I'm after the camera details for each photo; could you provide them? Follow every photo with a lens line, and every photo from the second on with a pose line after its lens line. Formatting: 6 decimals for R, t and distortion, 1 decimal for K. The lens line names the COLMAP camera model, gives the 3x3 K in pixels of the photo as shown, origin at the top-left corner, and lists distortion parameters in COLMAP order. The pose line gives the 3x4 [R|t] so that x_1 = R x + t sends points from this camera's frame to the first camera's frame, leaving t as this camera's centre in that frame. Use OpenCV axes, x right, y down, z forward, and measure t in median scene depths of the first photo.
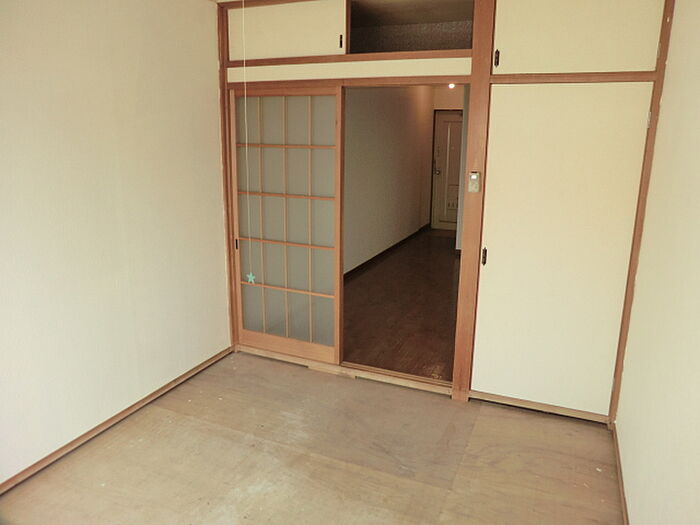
lens RADIAL K [[506.8, 0, 364.4], [0, 506.8, 248.3], [0, 0, 1]] dist [-0.092402, 0.099850]
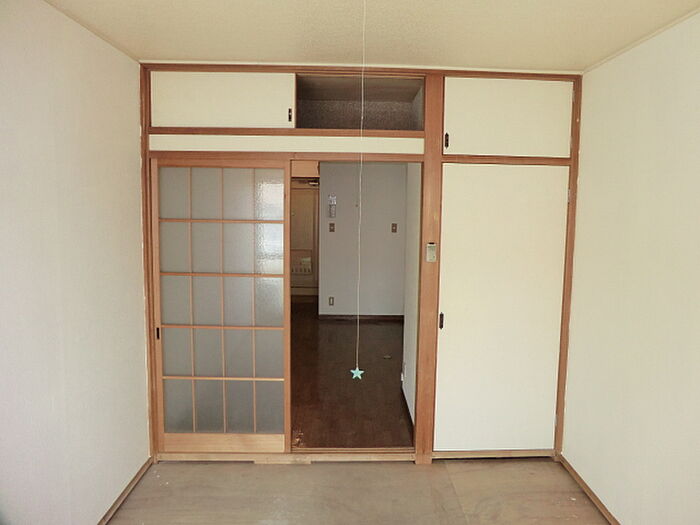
lens RADIAL K [[506.8, 0, 364.0], [0, 506.8, 250.4], [0, 0, 1]] dist [-0.092402, 0.099850]
pose [[0.909232, -0.043492, 0.414011, -0.323241], [0.091434, 0.991106, -0.096686, -0.039918], [-0.406124, 0.125765, 0.905122, 0.077105]]
